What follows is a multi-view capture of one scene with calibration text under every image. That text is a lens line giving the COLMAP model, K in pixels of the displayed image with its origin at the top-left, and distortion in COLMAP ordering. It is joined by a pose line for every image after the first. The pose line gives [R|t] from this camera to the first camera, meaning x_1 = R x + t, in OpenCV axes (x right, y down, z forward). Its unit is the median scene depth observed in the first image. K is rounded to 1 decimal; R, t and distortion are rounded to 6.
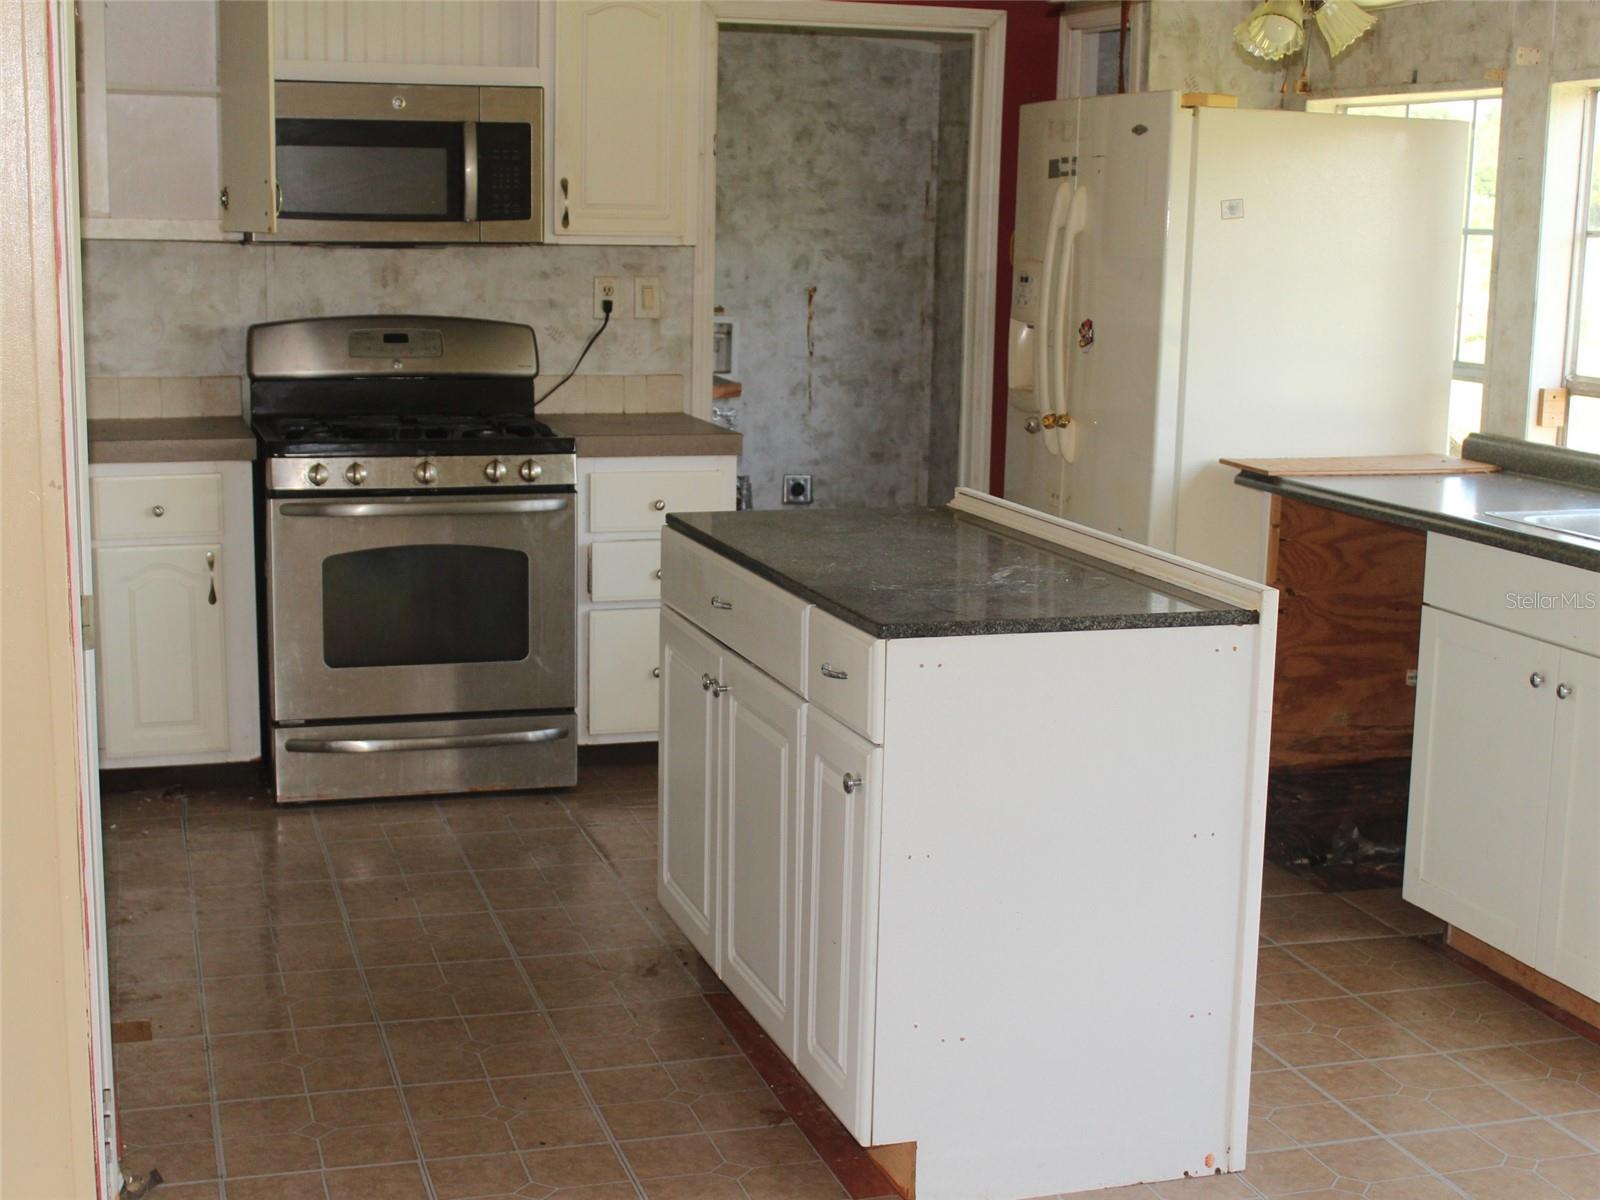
lens RADIAL K [[2227.5, 0, 800.5], [0, 2227.5, 601.9], [0, 0, 1]] dist [-0.086901, 0.000000]
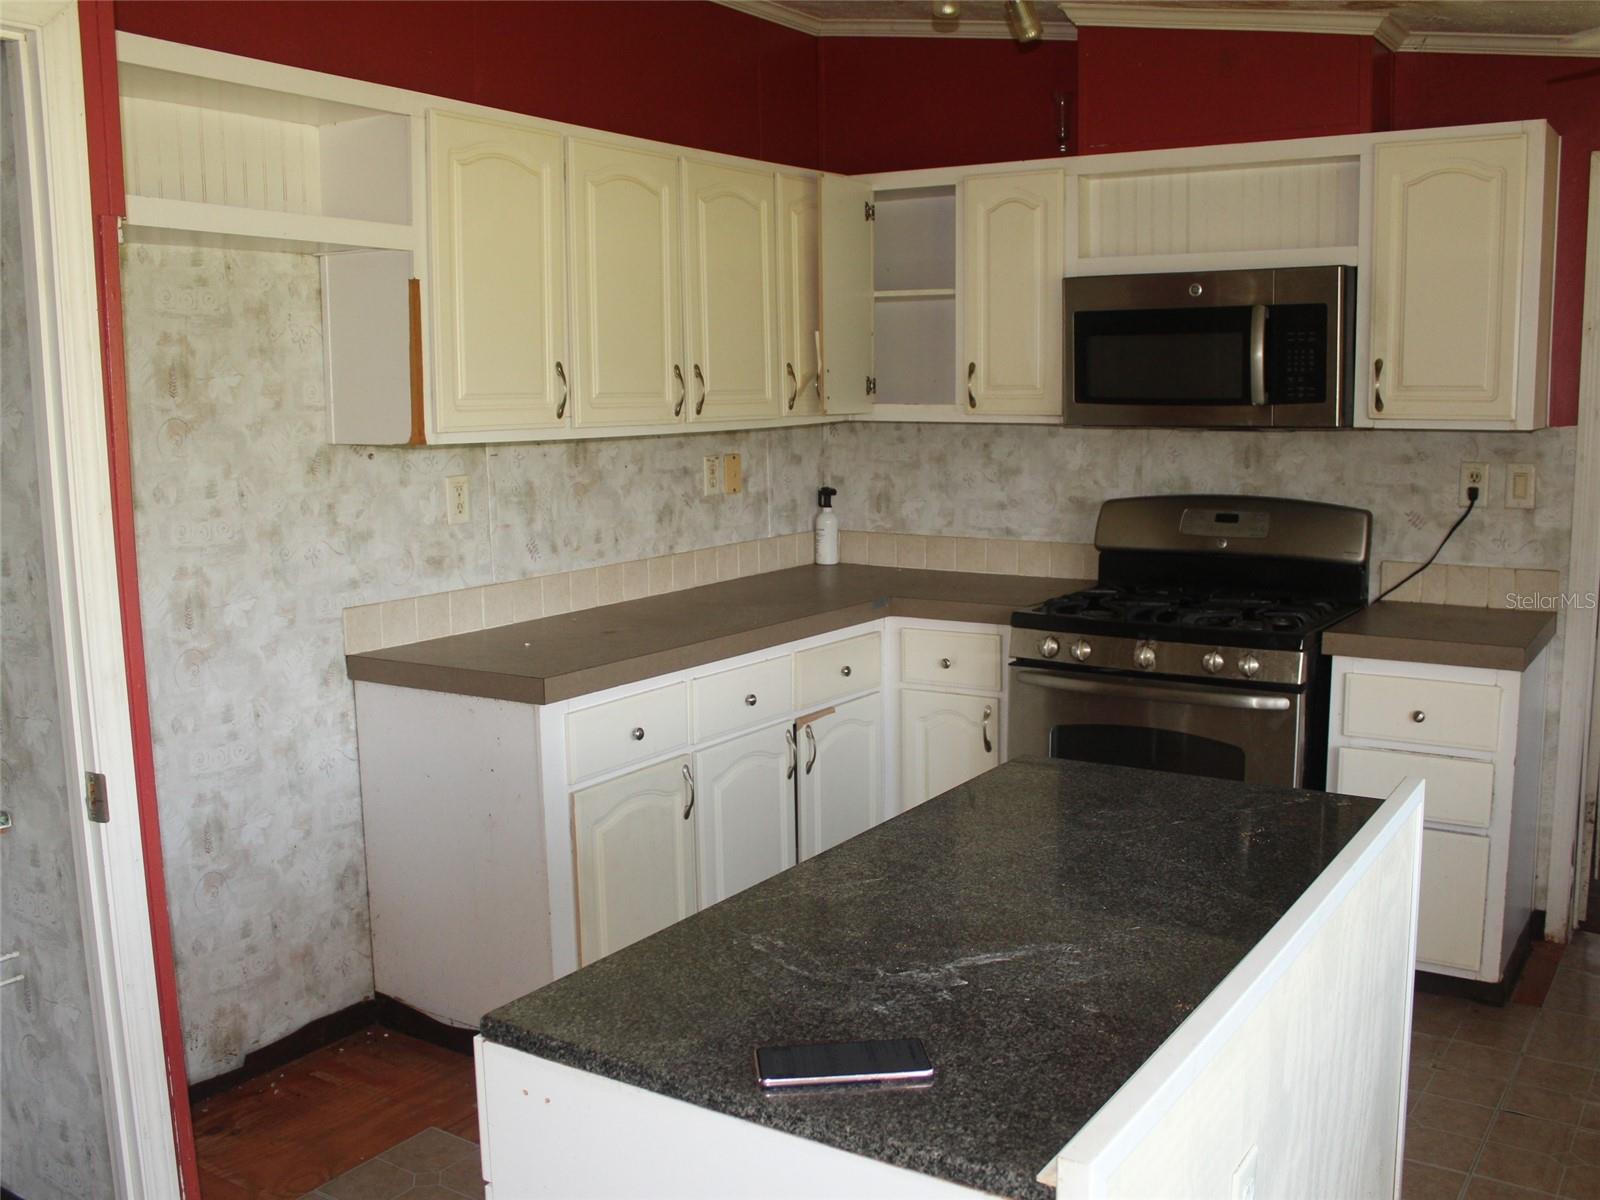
lens RADIAL K [[1509.5, 0, 801.4], [0, 1509.5, 592.9], [0, 0, 1]] dist [-0.138724, 0.000000]
pose [[0.635765, 0.078382, -0.767893, 0.449391], [-0.111770, 0.993694, 0.008893, -0.136097], [0.763748, 0.080173, 0.640517, 0.812902]]
